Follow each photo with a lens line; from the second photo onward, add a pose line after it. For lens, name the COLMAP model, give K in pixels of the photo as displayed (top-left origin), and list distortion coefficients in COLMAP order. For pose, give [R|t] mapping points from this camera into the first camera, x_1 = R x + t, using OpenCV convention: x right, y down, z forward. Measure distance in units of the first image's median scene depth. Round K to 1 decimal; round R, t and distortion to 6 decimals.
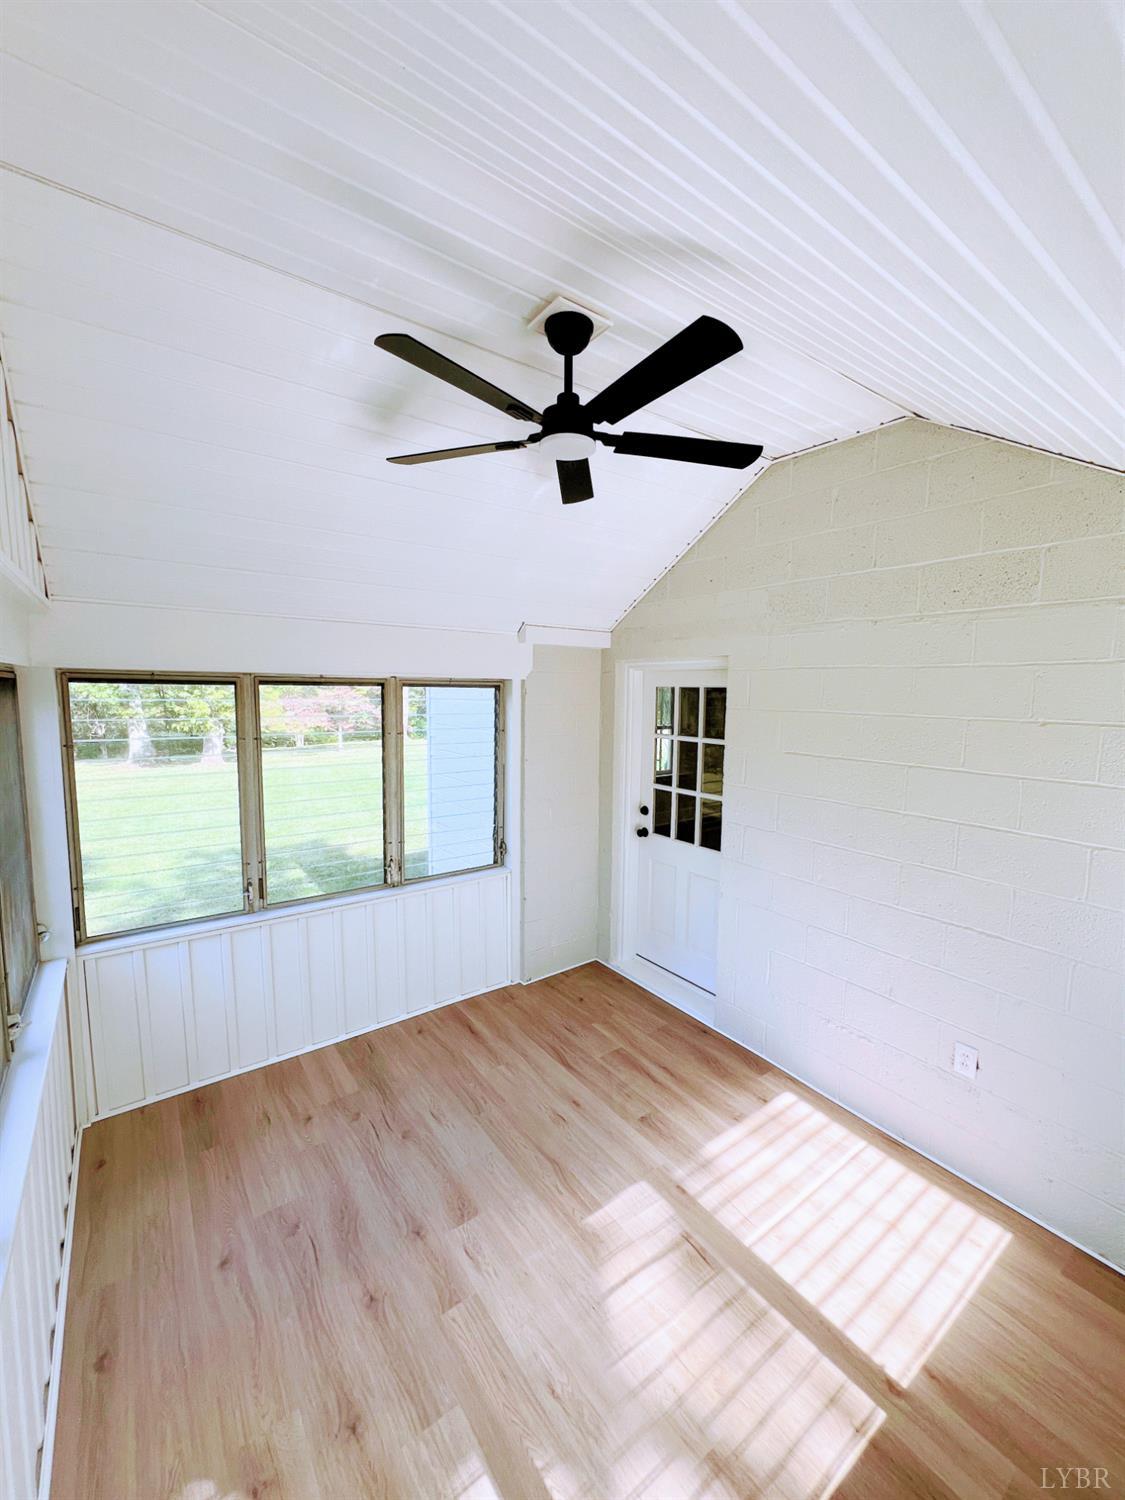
lens RADIAL K [[602.6, 0, 563.6], [0, 602.6, 748.7], [0, 0, 1]] dist [0.000014, 0.000607]
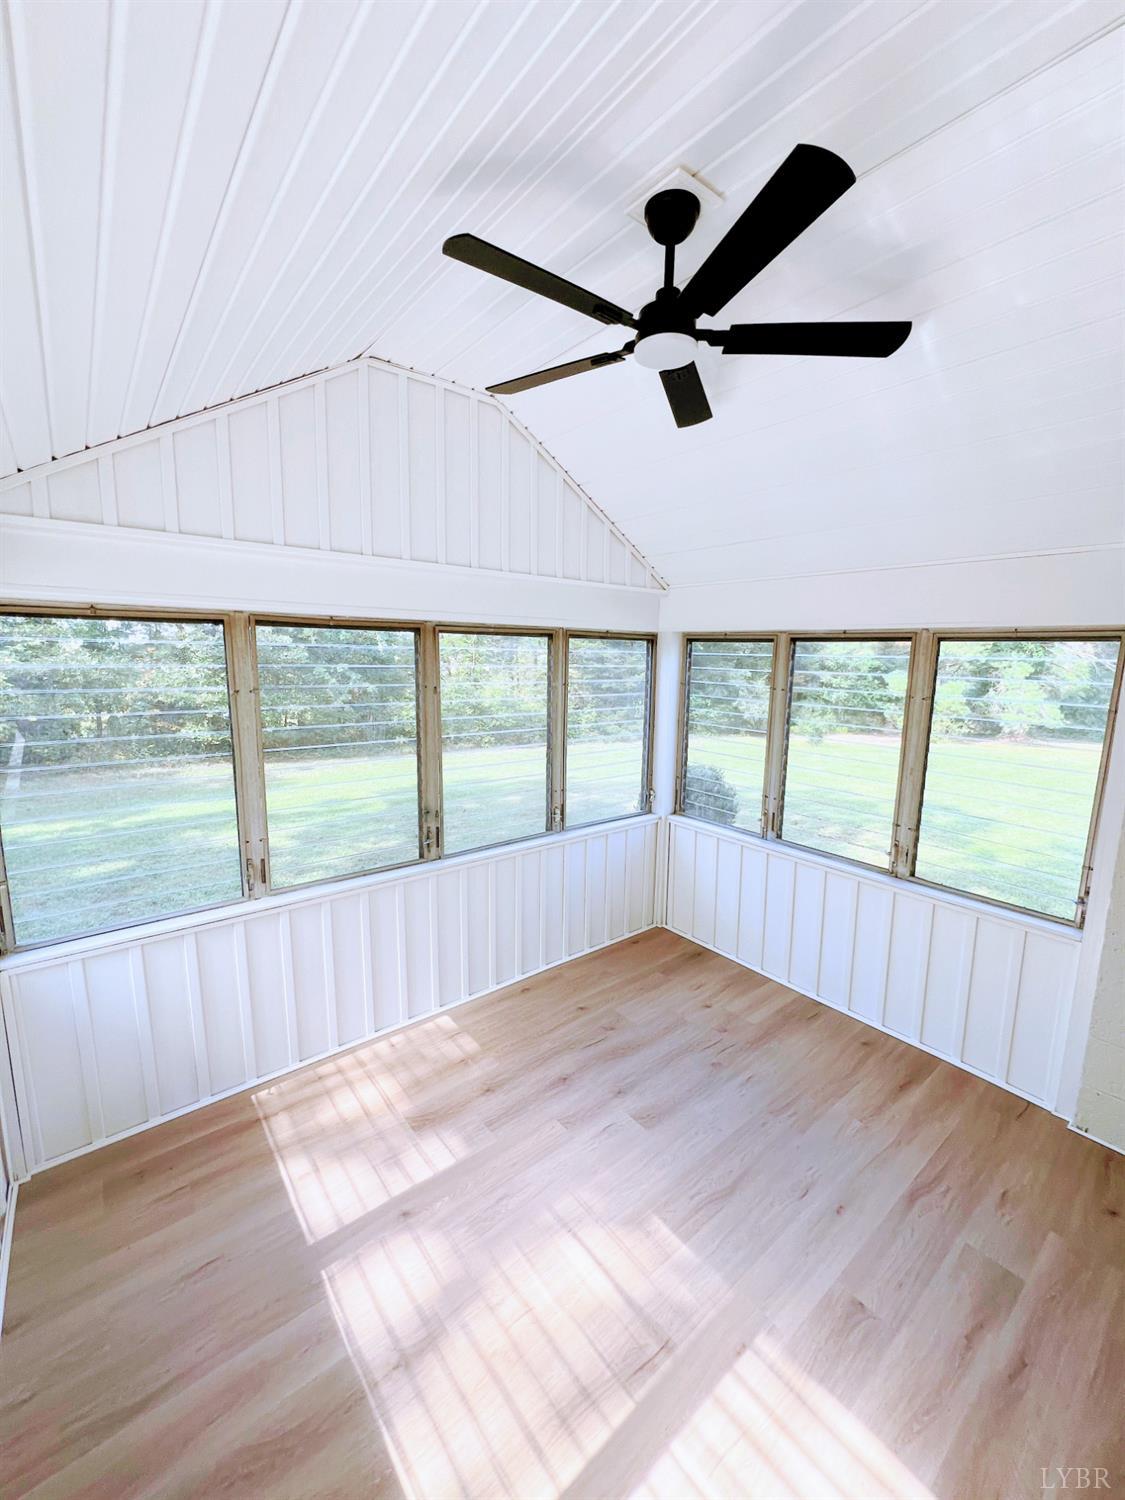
lens RADIAL K [[602.6, 0, 563.6], [0, 602.6, 748.7], [0, 0, 1]] dist [0.000014, 0.000607]
pose [[0.042477, 0.145585, -0.988433, 0.783369], [-0.113138, 0.983664, 0.140021, -0.028254], [0.992671, 0.105881, 0.058254, 0.690294]]
